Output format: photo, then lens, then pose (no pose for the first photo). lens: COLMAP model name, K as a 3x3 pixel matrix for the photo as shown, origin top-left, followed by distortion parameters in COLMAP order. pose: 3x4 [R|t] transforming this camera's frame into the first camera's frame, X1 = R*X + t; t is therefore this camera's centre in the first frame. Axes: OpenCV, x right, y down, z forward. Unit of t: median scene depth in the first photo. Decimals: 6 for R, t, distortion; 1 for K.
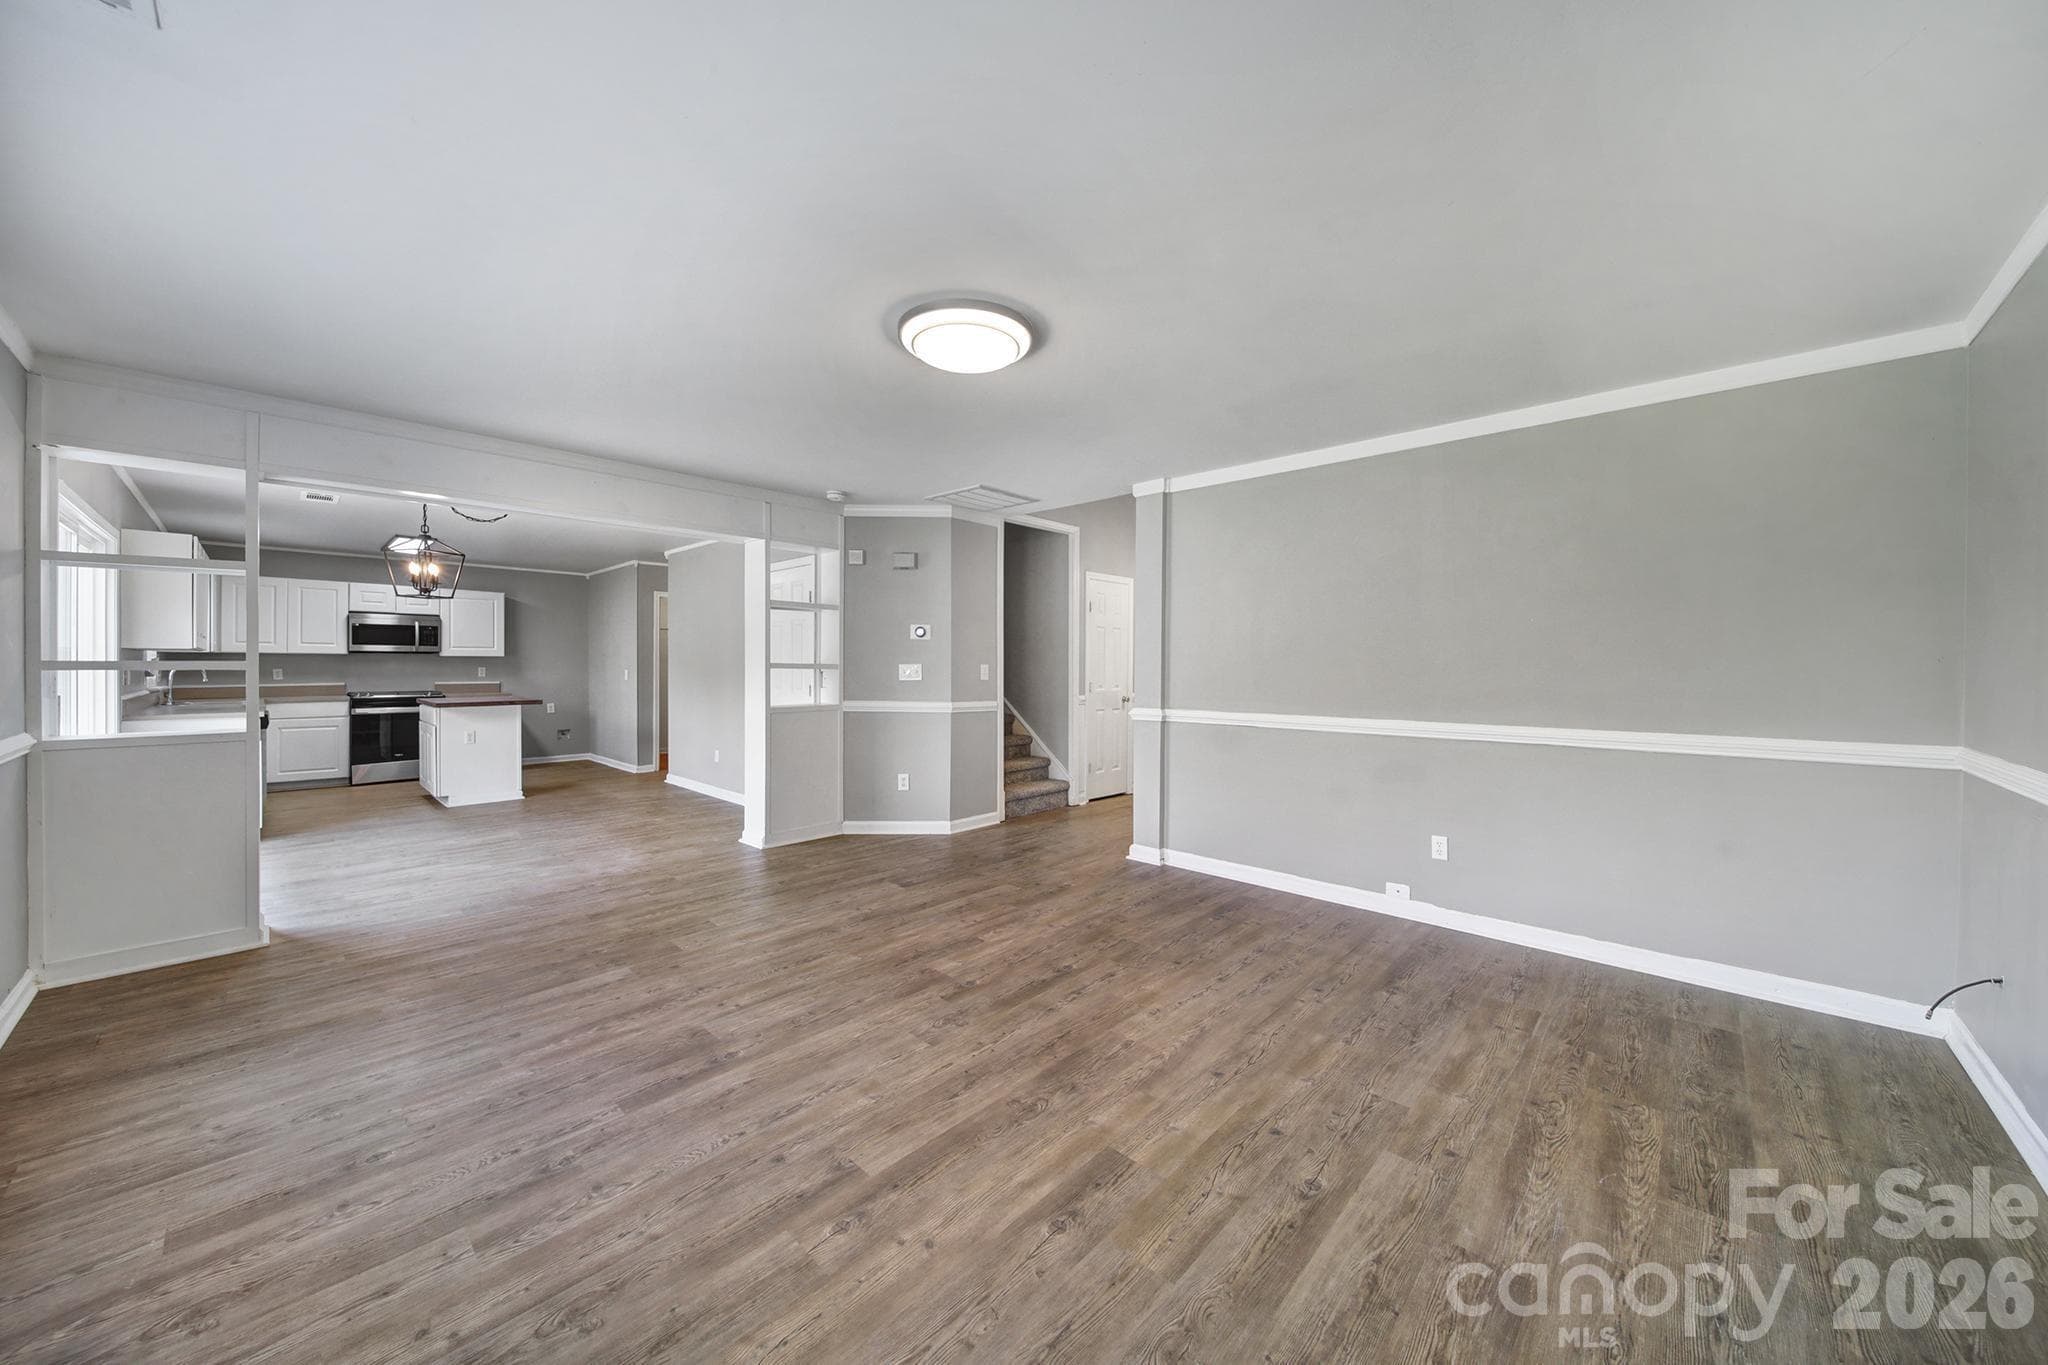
lens RADIAL K [[720.4, 0, 1024.8], [0, 720.4, 669.9], [0, 0, 1]] dist [-0.000950, -0.000118]
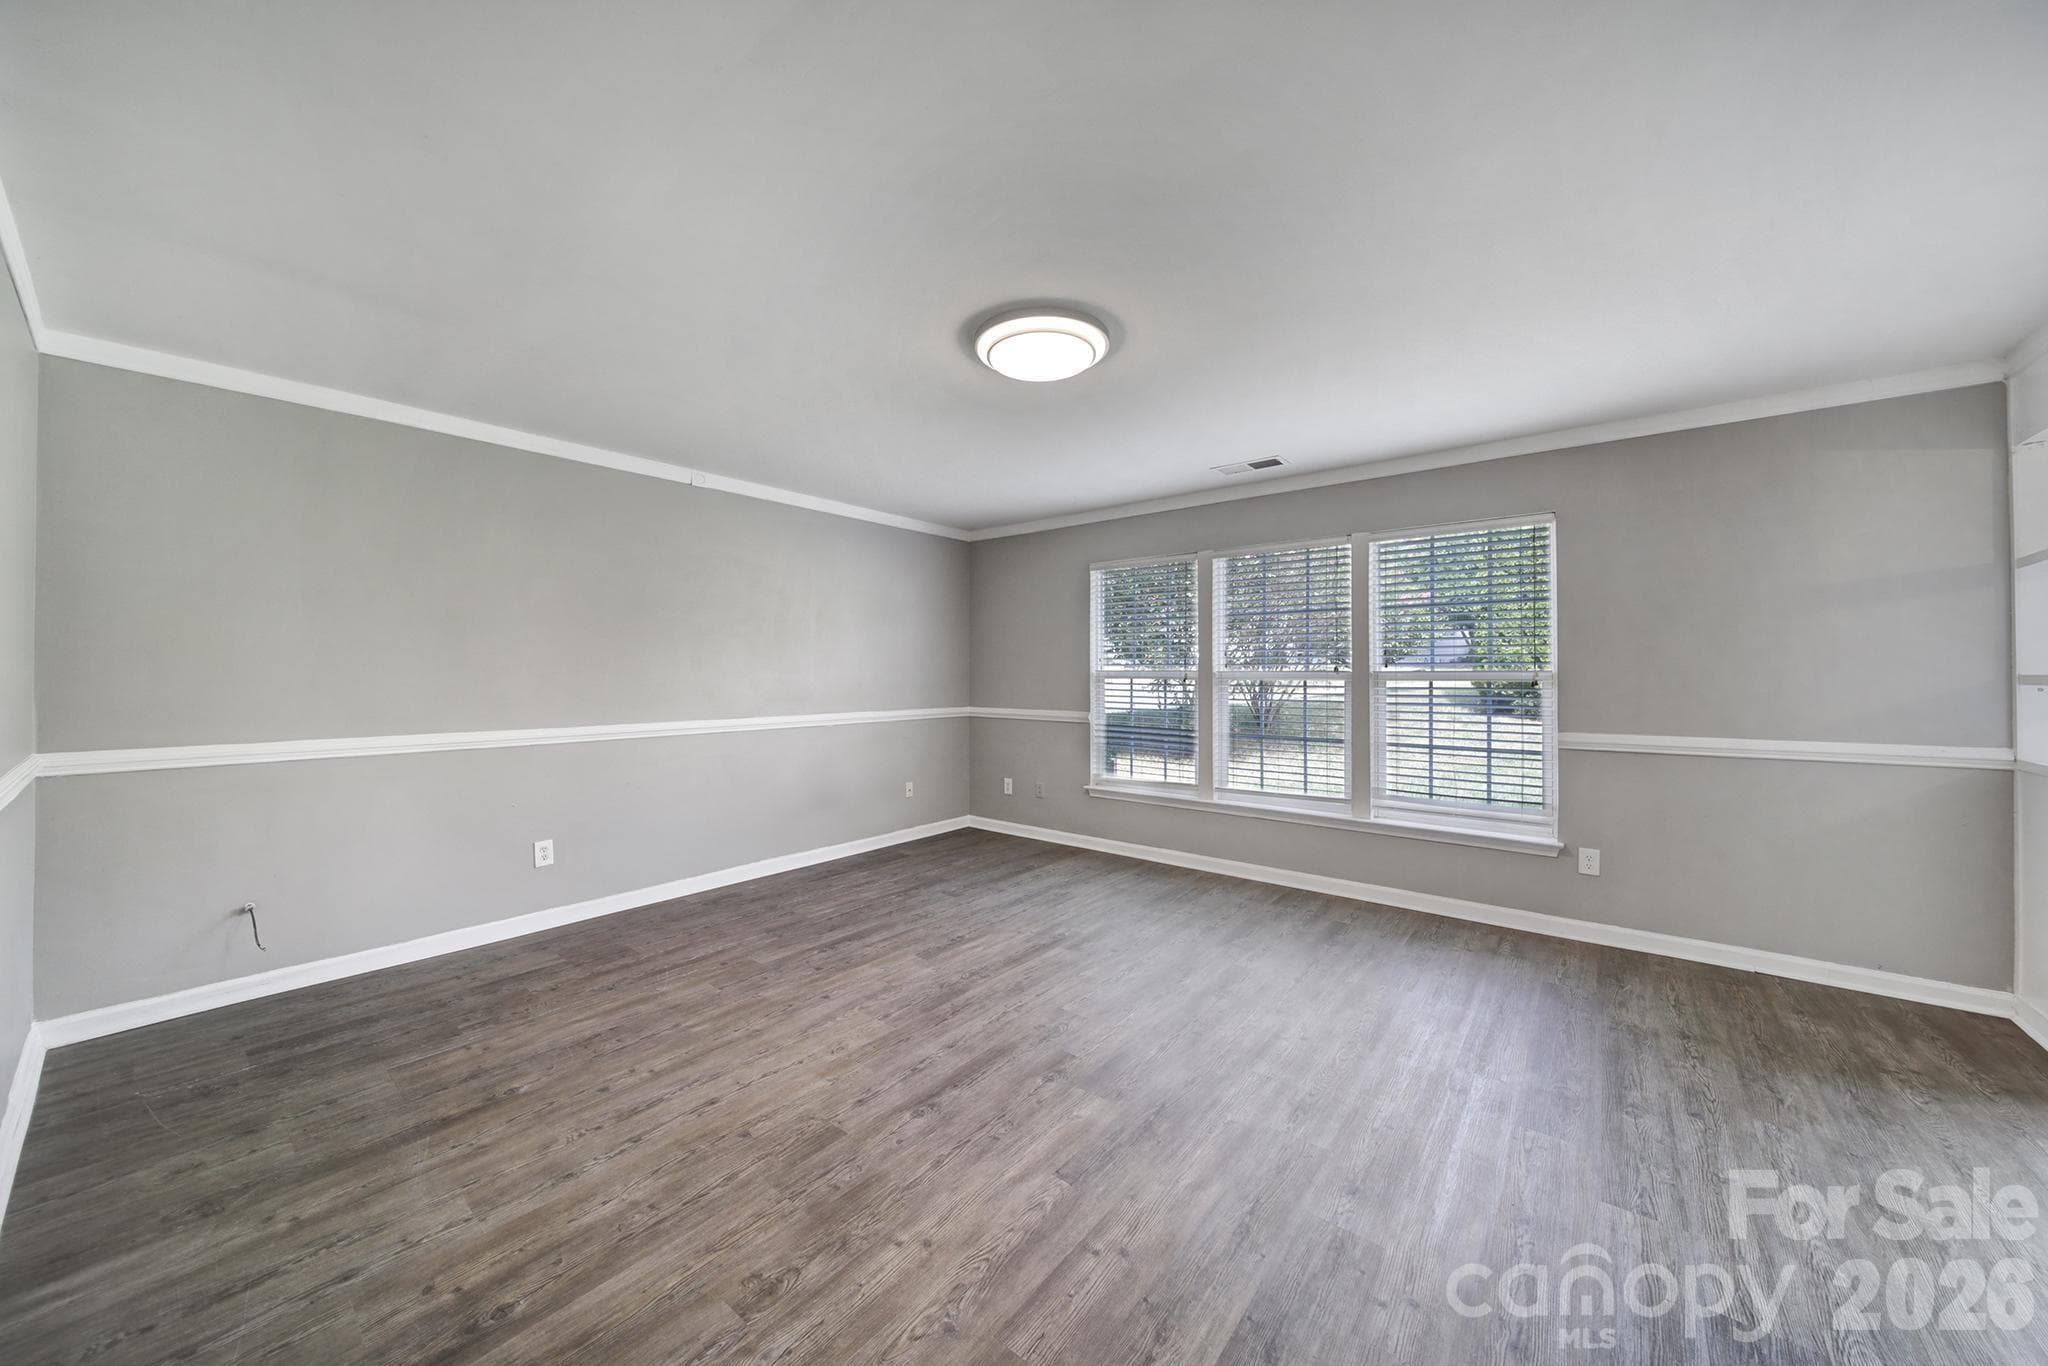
lens RADIAL K [[720.4, 0, 1022.7], [0, 720.4, 669.1], [0, 0, 1]] dist [-0.000950, -0.000118]
pose [[-0.997286, -0.004198, -0.073507, 0.016065], [-0.004155, 0.999991, -0.000736, -0.016586], [0.073510, -0.000429, -0.997294, 2.231923]]
